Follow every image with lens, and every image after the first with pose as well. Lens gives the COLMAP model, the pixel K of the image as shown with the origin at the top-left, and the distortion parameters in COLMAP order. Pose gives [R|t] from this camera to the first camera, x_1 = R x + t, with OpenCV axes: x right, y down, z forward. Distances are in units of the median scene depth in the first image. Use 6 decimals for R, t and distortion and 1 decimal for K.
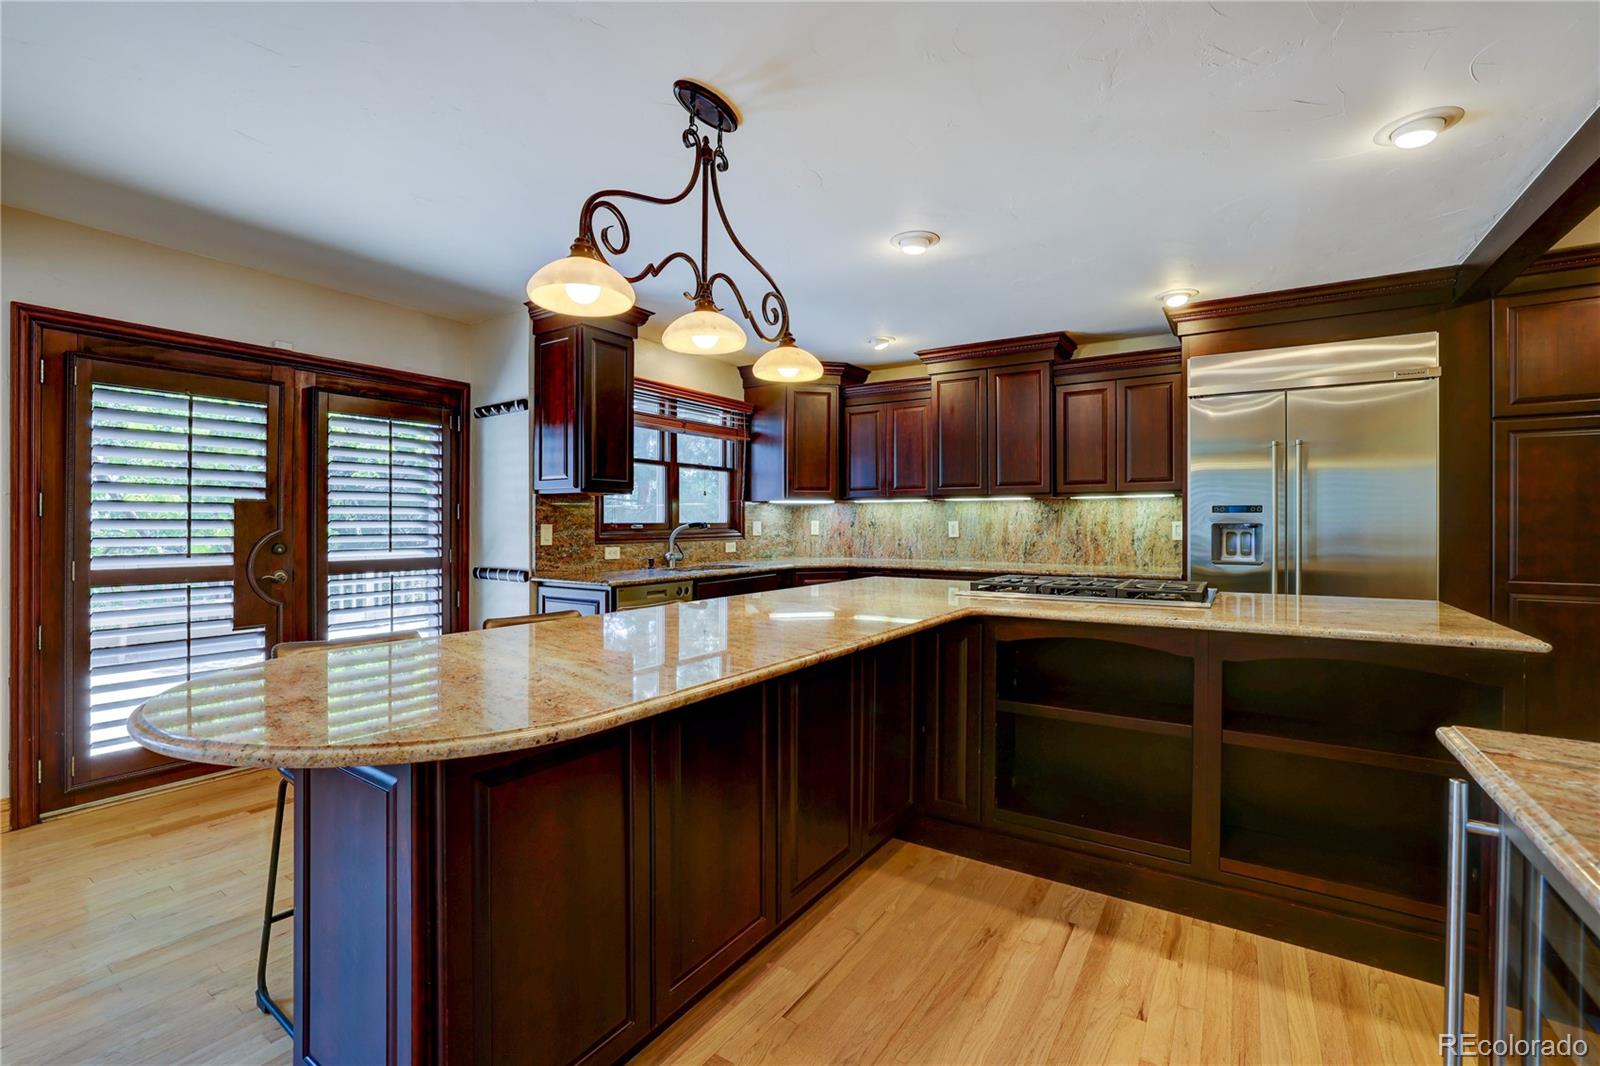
lens RADIAL K [[708.8, 0, 804.6], [0, 708.8, 522.1], [0, 0, 1]] dist [-0.013885, 0.001525]
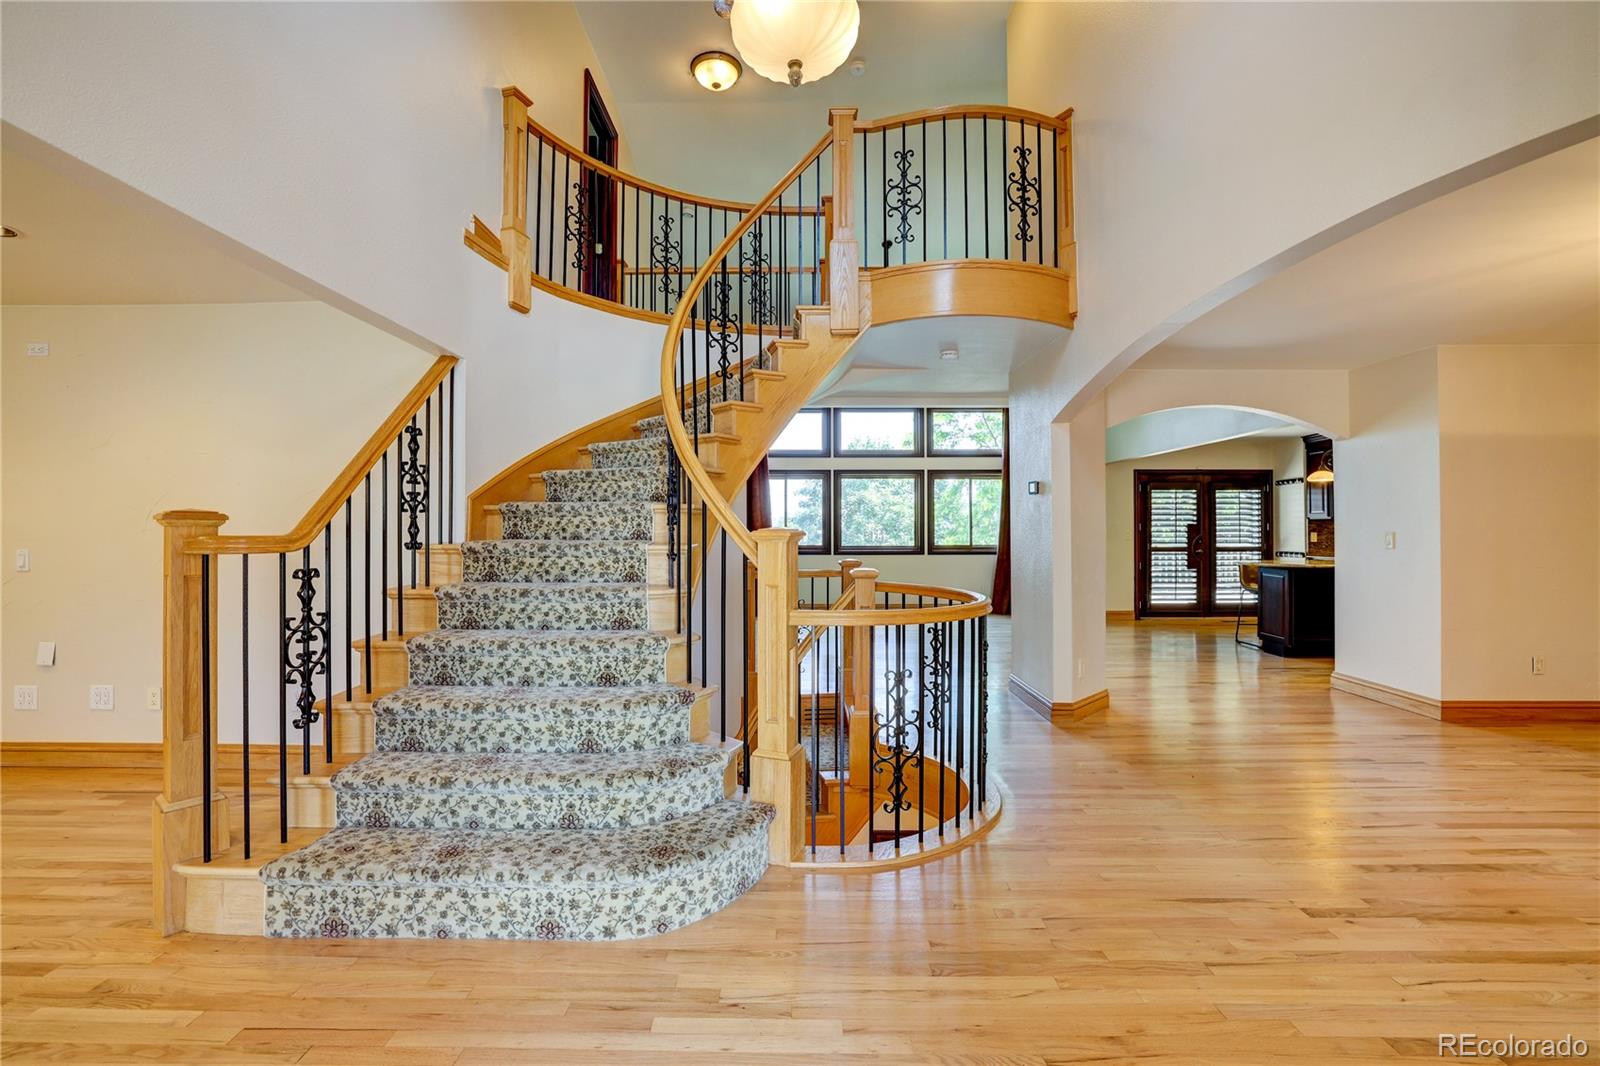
lens RADIAL K [[708.8, 0, 773.4], [0, 708.8, 518.3], [0, 0, 1]] dist [-0.013885, 0.001525]
pose [[0.540723, -0.013410, -0.841094, 0.611973], [0.003399, 0.999900, -0.013757, -0.018097], [0.841194, 0.004580, 0.540715, -1.722361]]
